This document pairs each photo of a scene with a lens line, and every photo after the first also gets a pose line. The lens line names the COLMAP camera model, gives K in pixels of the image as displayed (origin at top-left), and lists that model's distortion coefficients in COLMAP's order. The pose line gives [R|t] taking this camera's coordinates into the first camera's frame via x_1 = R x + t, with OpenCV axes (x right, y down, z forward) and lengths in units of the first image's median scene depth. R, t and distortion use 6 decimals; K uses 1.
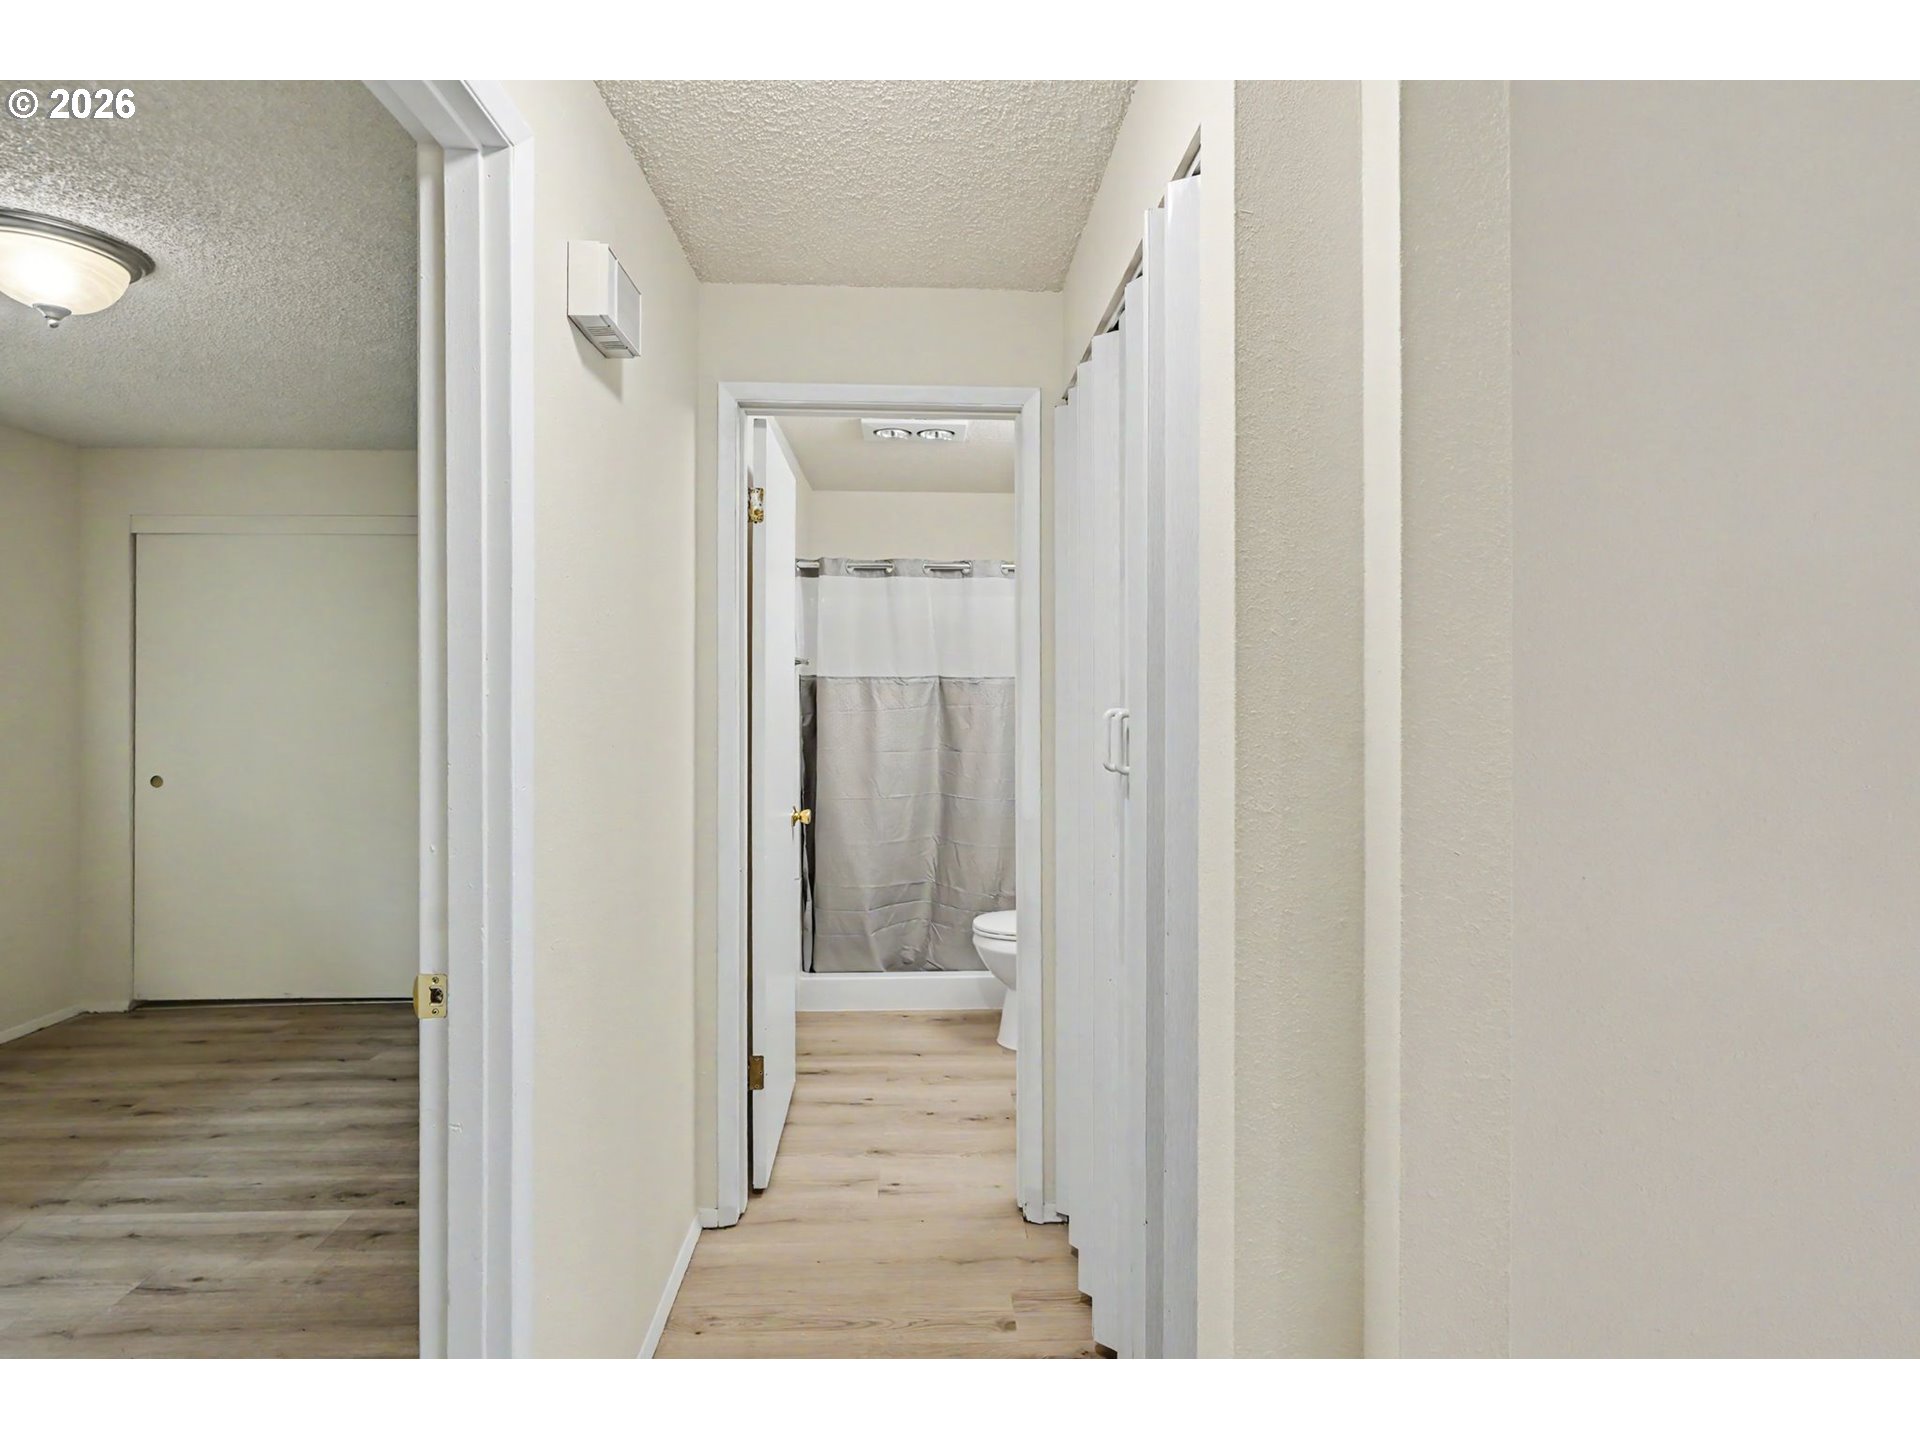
lens RADIAL K [[959.7, 0, 961.3], [0, 959.7, 697.2], [0, 0, 1]] dist [0.004265, -0.000926]
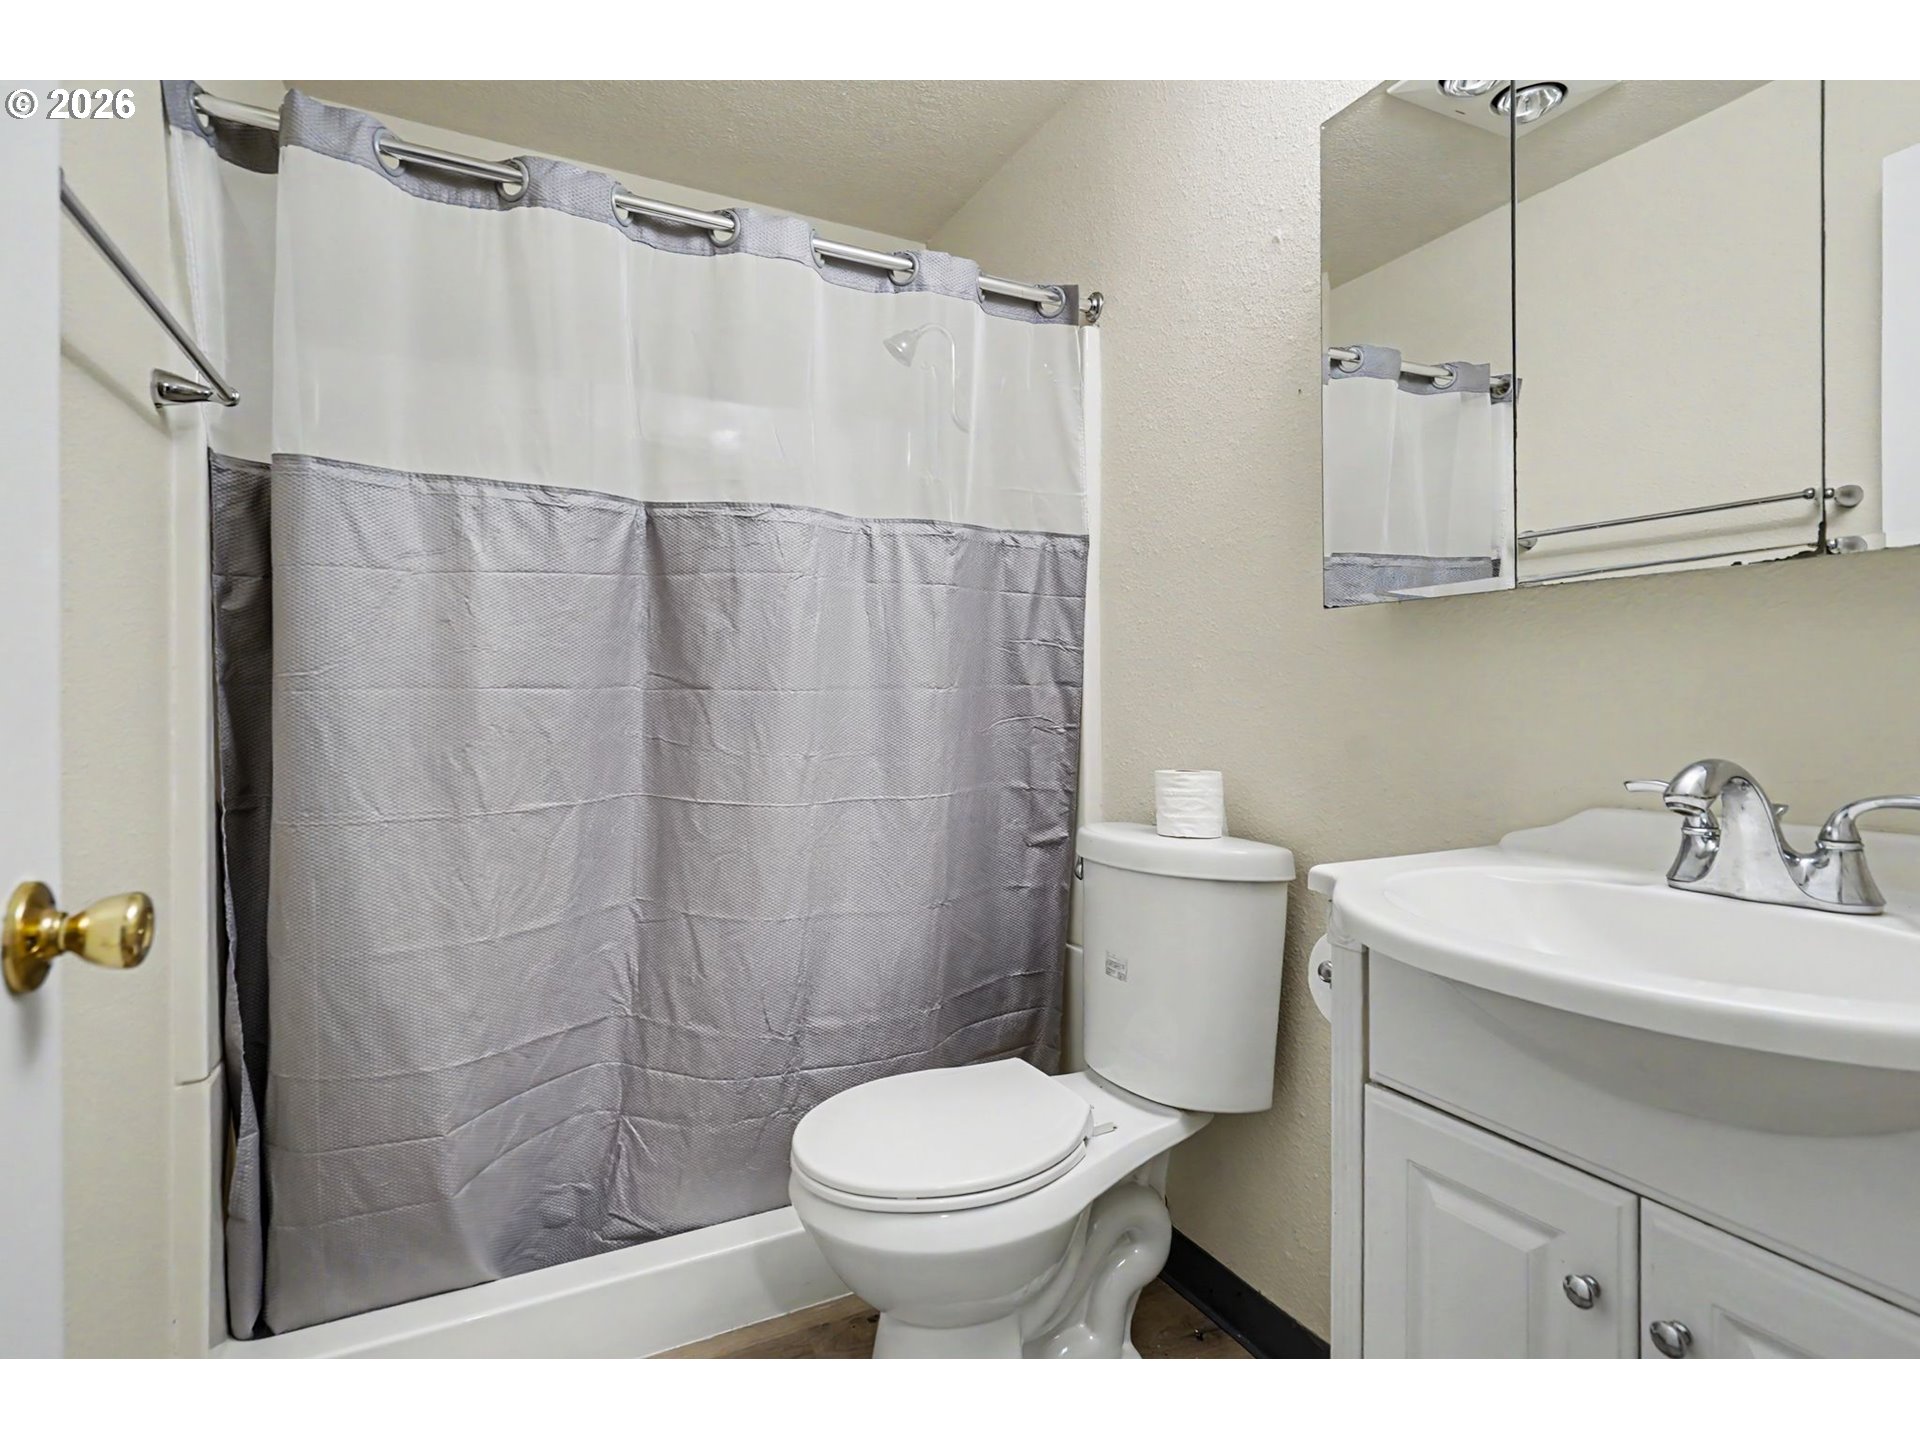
lens RADIAL K [[959.7, 0, 961.3], [0, 959.7, 697.2], [0, 0, 1]] dist [0.004265, -0.000926]
pose [[0.913114, -0.003614, 0.407687, -0.066638], [0.007212, 0.999947, -0.007289, 0.063334], [-0.407640, 0.009596, 0.913092, 0.581693]]
